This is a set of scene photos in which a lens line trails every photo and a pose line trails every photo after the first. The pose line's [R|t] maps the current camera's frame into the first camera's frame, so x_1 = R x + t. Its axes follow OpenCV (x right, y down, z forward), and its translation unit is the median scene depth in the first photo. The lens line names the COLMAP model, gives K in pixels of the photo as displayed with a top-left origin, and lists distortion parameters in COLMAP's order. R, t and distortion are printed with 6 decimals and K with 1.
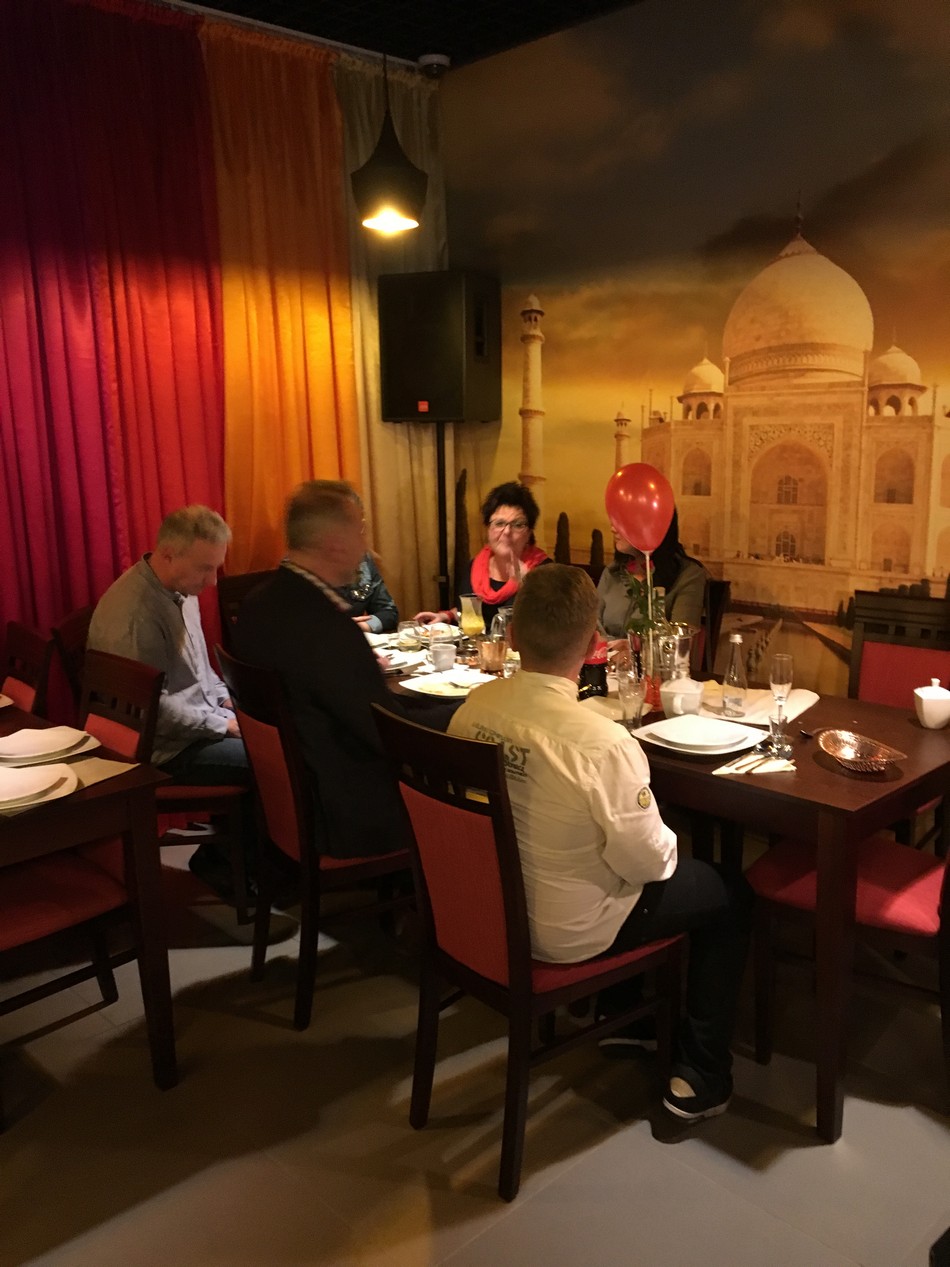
lens RADIAL K [[1075.2, 0, 476.4], [0, 1075.2, 631.4], [0, 0, 1]] dist [0.077640, -0.093042]
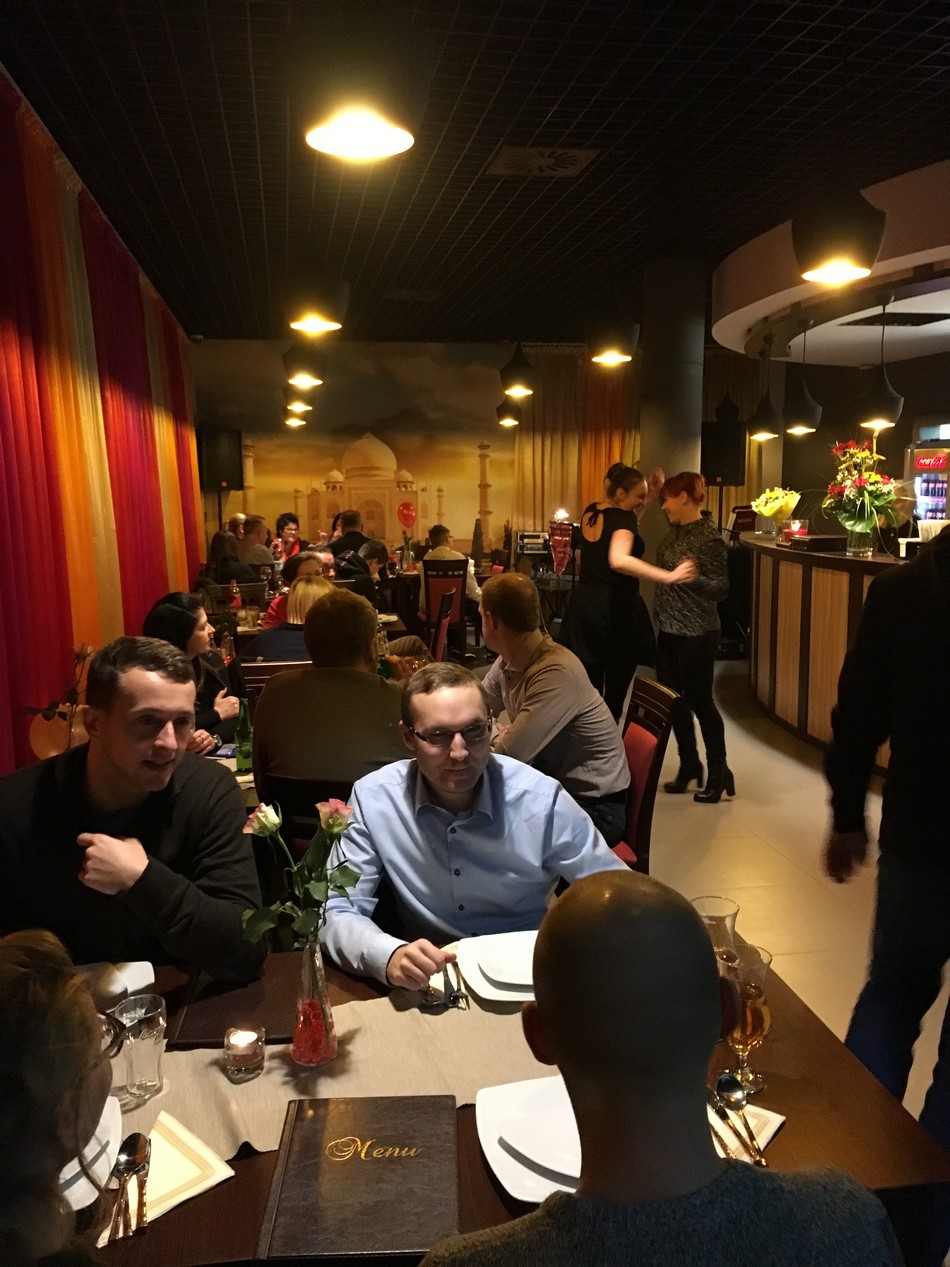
lens RADIAL K [[1075.2, 0, 476.3], [0, 1075.2, 636.2], [0, 0, 1]] dist [0.077640, -0.093042]
pose [[0.558482, -0.102700, 0.823135, -1.978253], [0.156214, 0.987573, 0.017229, 0.186819], [-0.814675, 0.118963, 0.567585, -0.848026]]
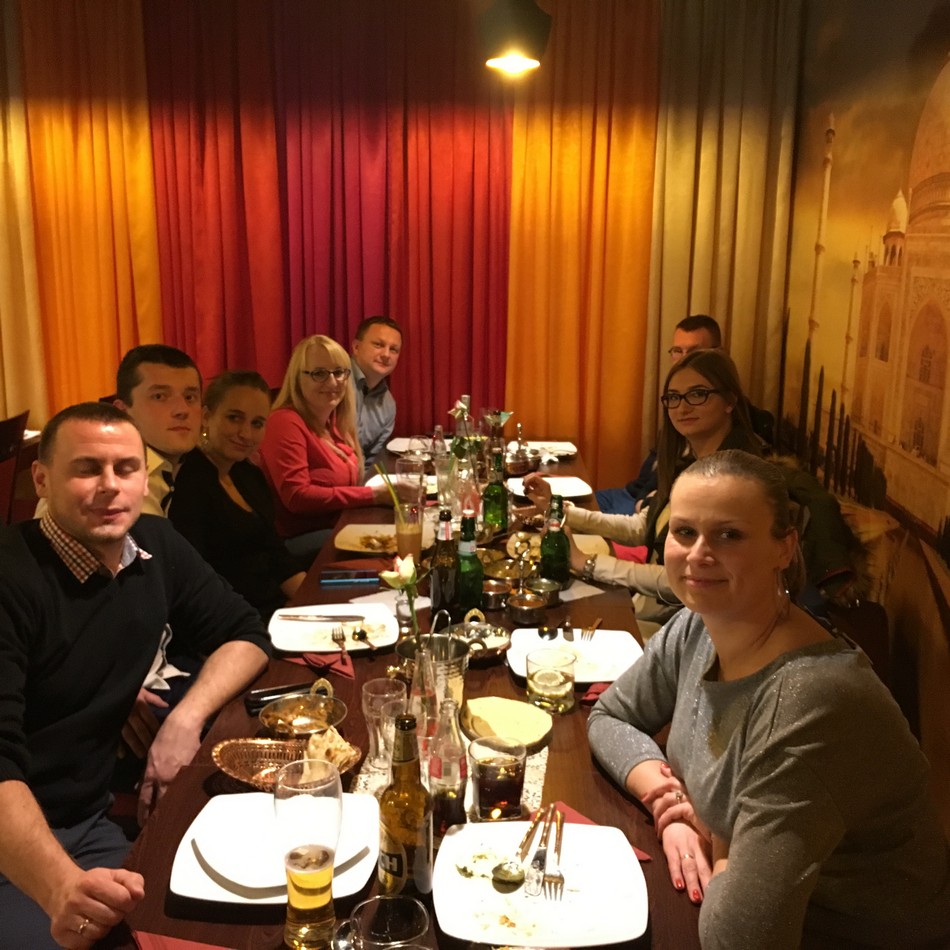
lens RADIAL K [[1079.6, 0, 474.5], [0, 1079.6, 470.4], [0, 0, 1]] dist [0.047125, 0.000000]
pose [[0.672491, 0.186048, -0.716340, 0.633592], [-0.169822, 0.980854, 0.095321, -0.075743], [0.720359, 0.057548, 0.691210, 0.242640]]
